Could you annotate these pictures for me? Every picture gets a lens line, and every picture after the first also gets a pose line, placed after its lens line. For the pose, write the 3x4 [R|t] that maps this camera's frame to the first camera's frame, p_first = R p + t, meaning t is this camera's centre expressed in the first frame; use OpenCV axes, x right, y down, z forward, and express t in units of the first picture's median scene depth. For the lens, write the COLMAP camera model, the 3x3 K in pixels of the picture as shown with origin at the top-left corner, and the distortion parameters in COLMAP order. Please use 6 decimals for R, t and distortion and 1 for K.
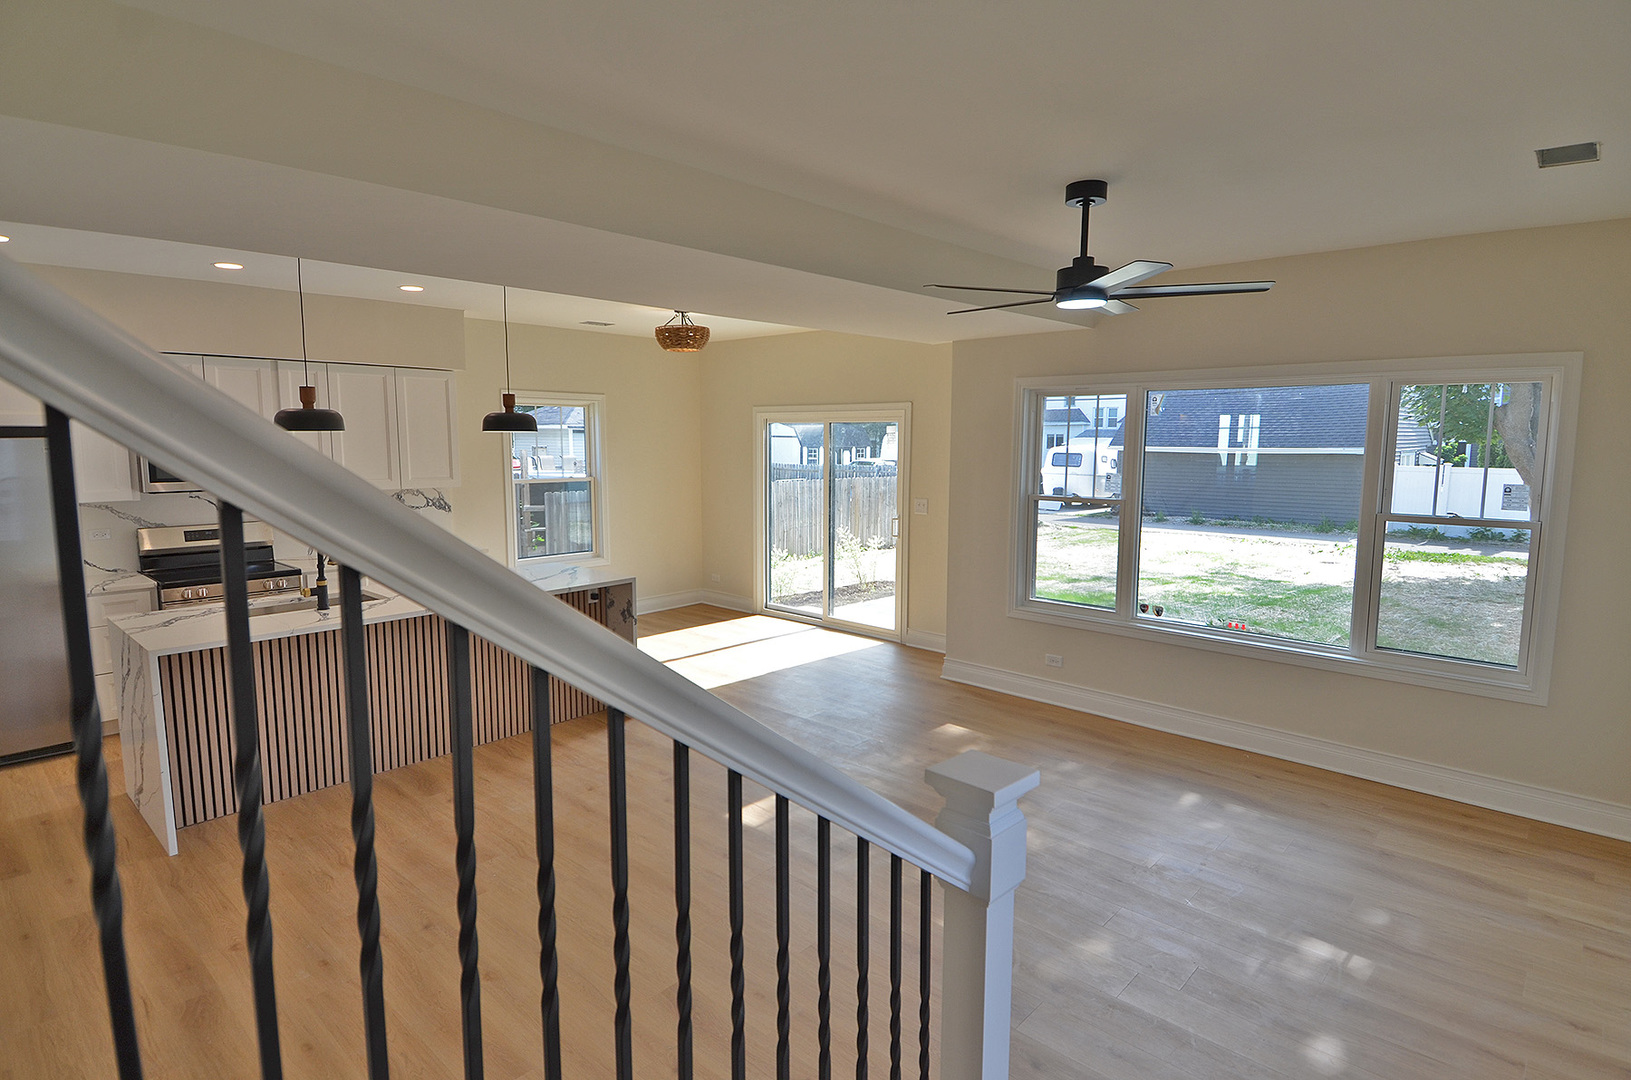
lens RADIAL K [[849.0, 0, 820.2], [0, 849.0, 537.4], [0, 0, 1]] dist [0.049307, -0.051961]
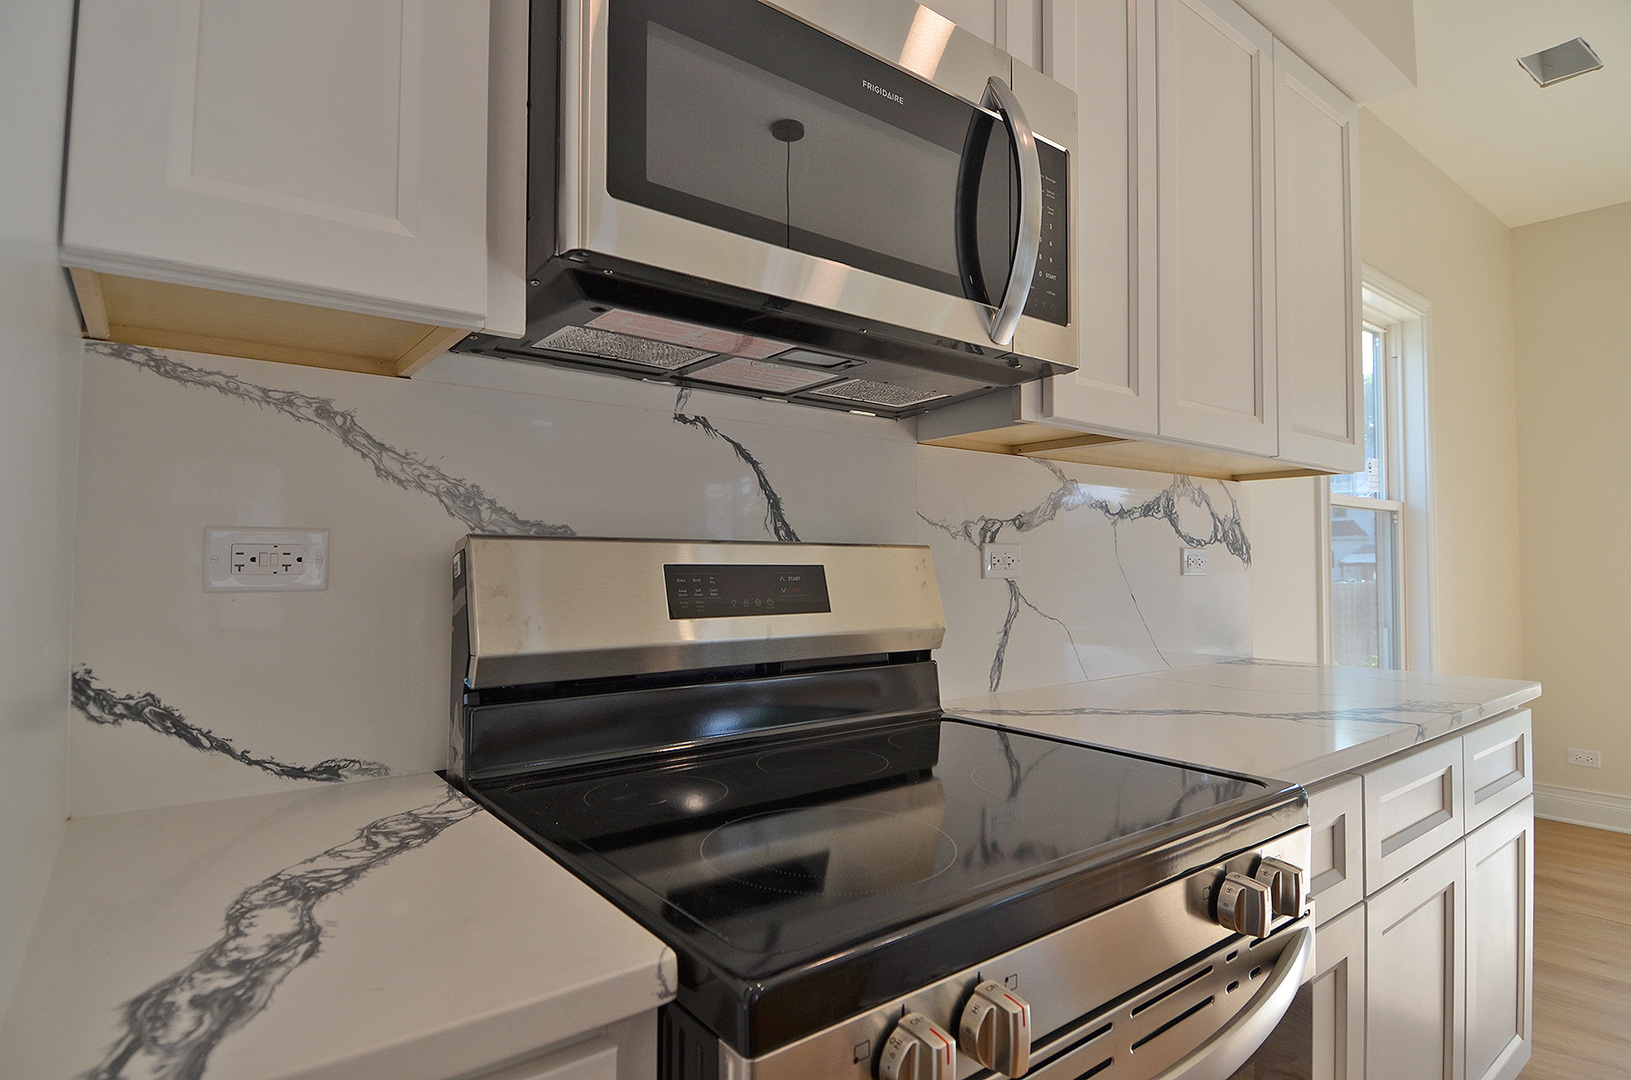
lens RADIAL K [[849.0, 0, 820.2], [0, 849.0, 537.4], [0, 0, 1]] dist [0.049307, -0.051961]
pose [[0.987111, -0.000541, -0.160037, -0.684580], [-0.022979, 0.989153, -0.145080, 0.014612], [0.158379, 0.146888, 0.976391, 0.824010]]
